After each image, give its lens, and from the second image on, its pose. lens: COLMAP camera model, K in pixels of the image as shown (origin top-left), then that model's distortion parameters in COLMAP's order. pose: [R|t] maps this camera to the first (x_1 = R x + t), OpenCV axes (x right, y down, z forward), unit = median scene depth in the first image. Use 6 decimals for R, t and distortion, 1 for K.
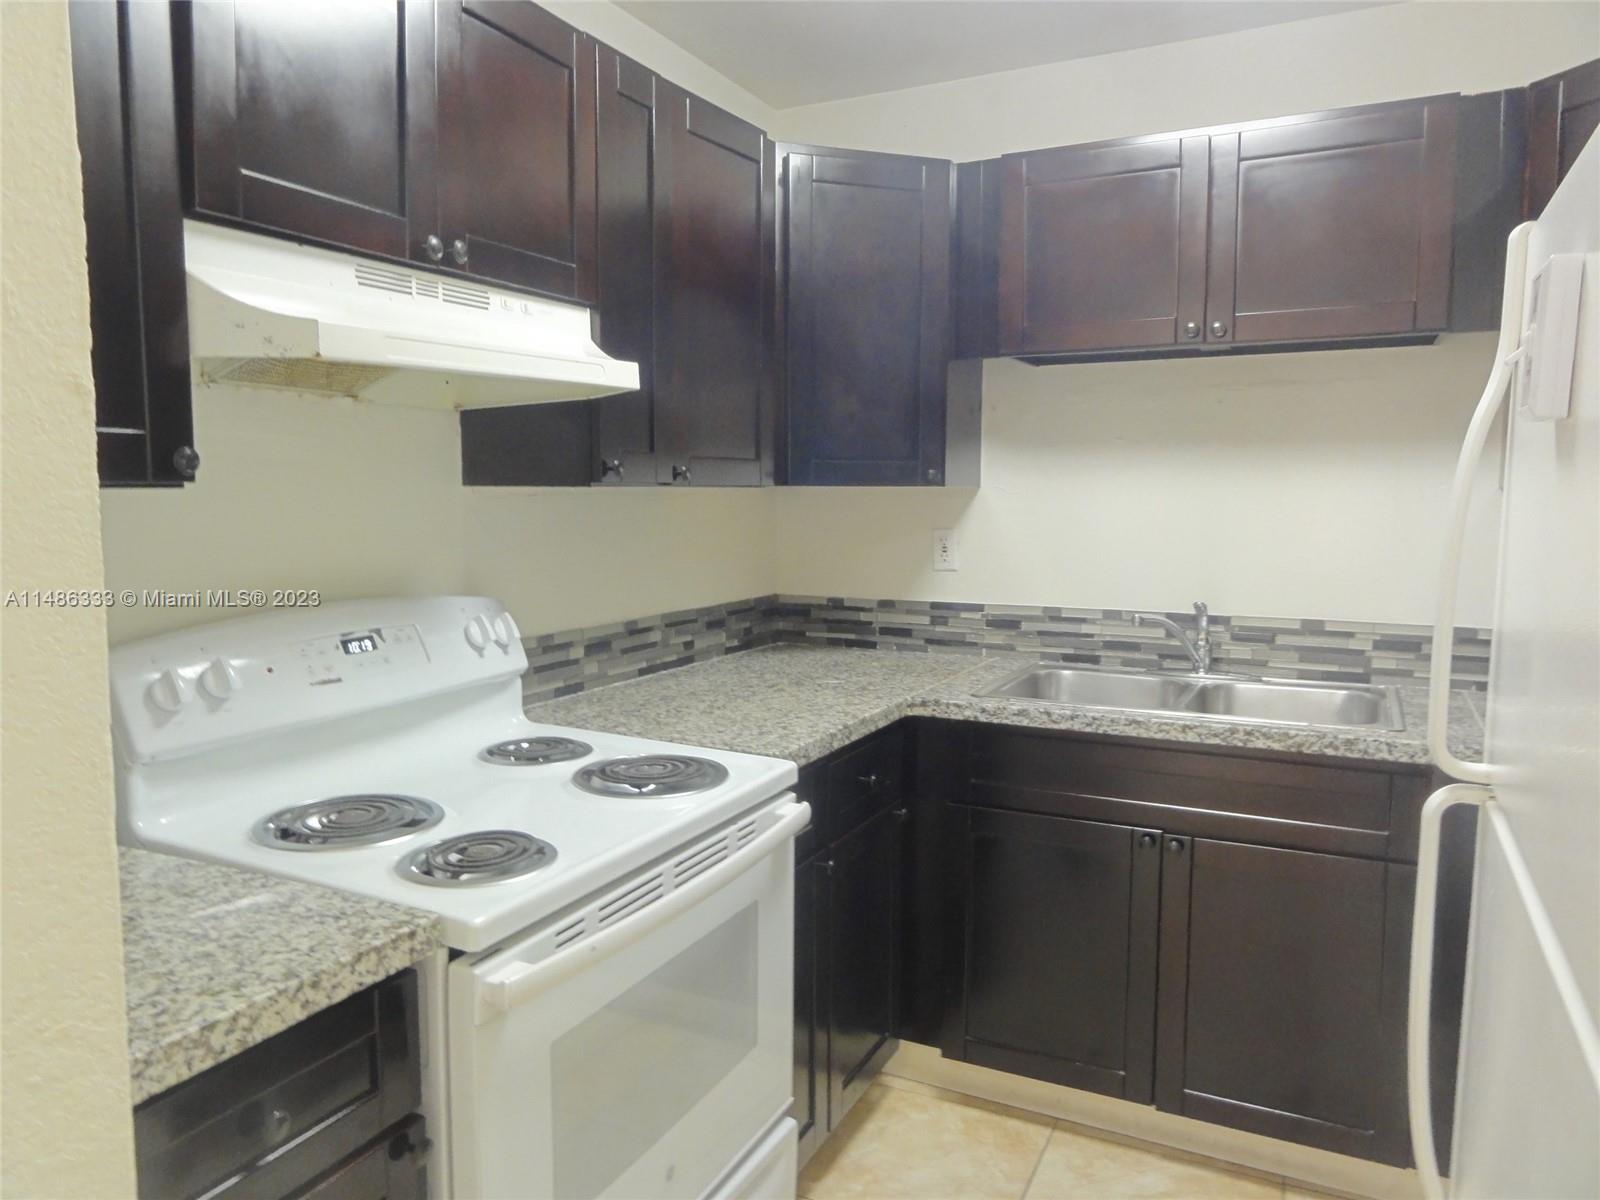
lens RADIAL K [[1101.7, 0, 800.0], [0, 1101.7, 600.0], [0, 0, 1]] dist [0.001774, -0.000241]
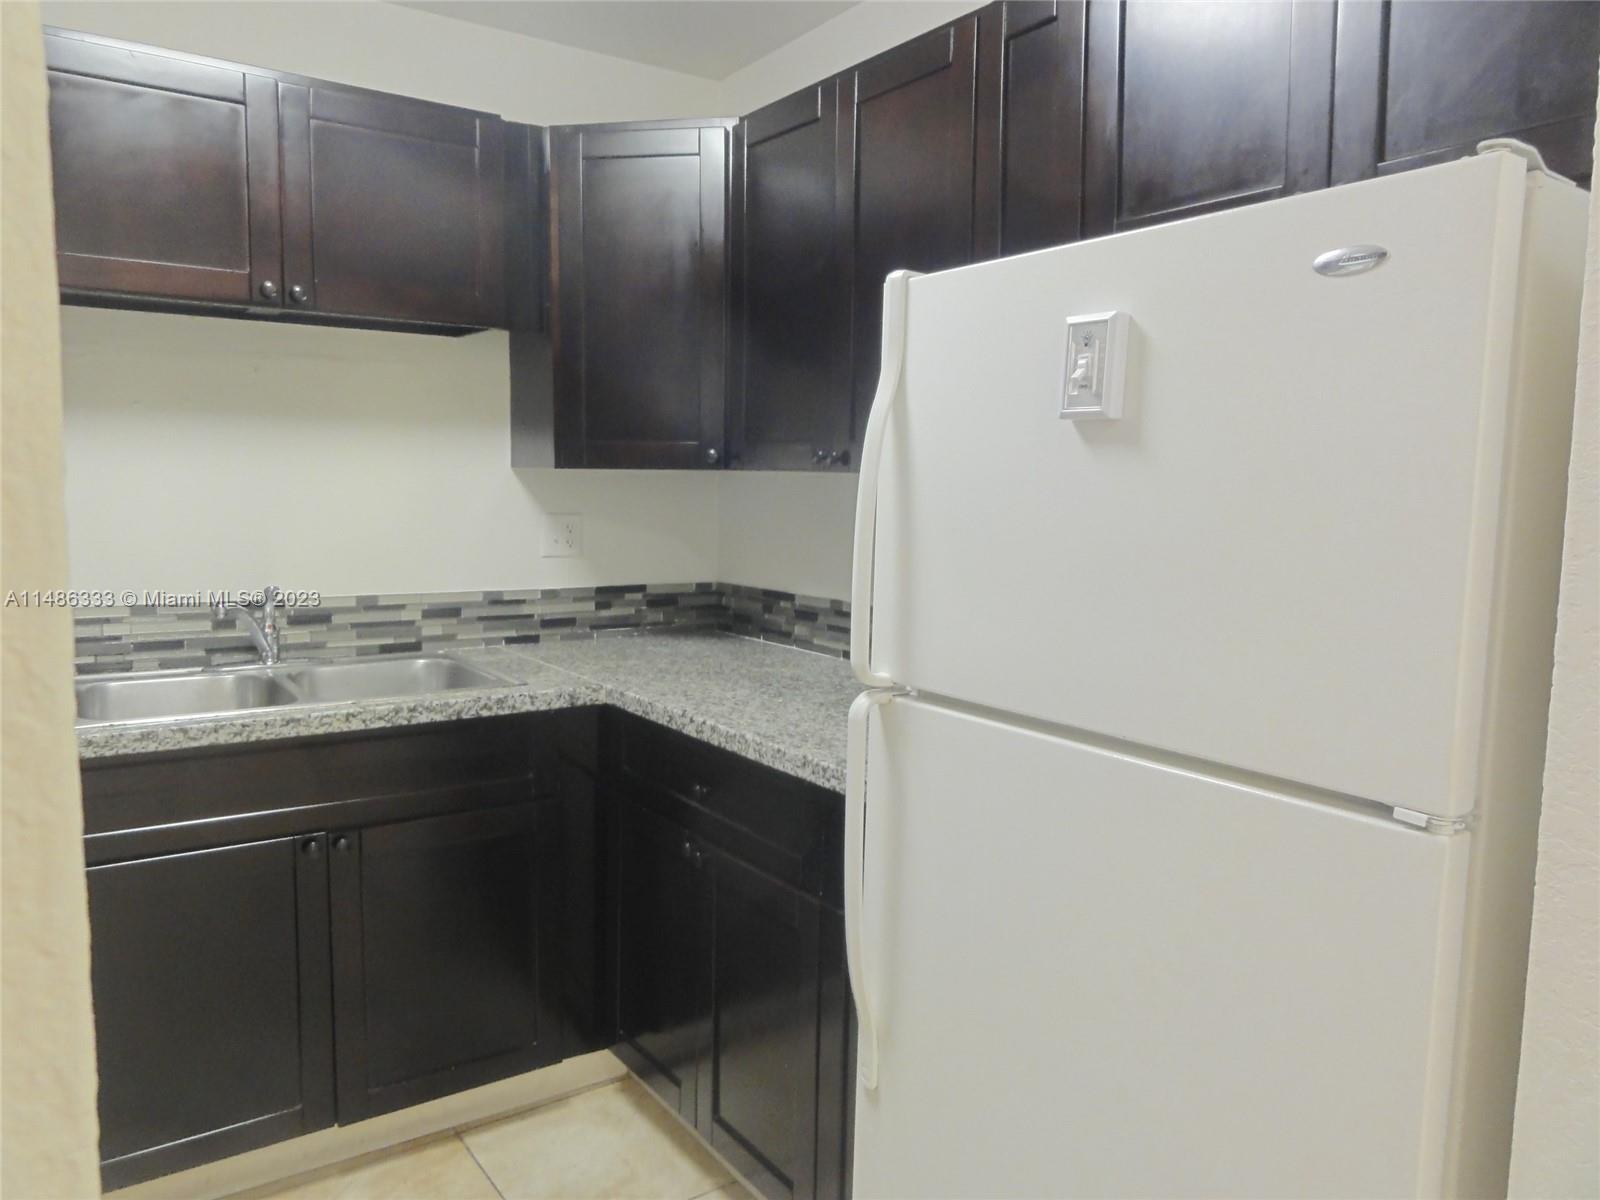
lens RADIAL K [[1157.7, 0, 800.0], [0, 1157.7, 600.0], [0, 0, 1]] dist [0.003683, 0.000061]
pose [[0.480250, -0.084241, 0.873077, -0.300490], [0.067876, 0.995962, 0.058761, -0.014963], [-0.874501, 0.031041, 0.484029, 0.158581]]
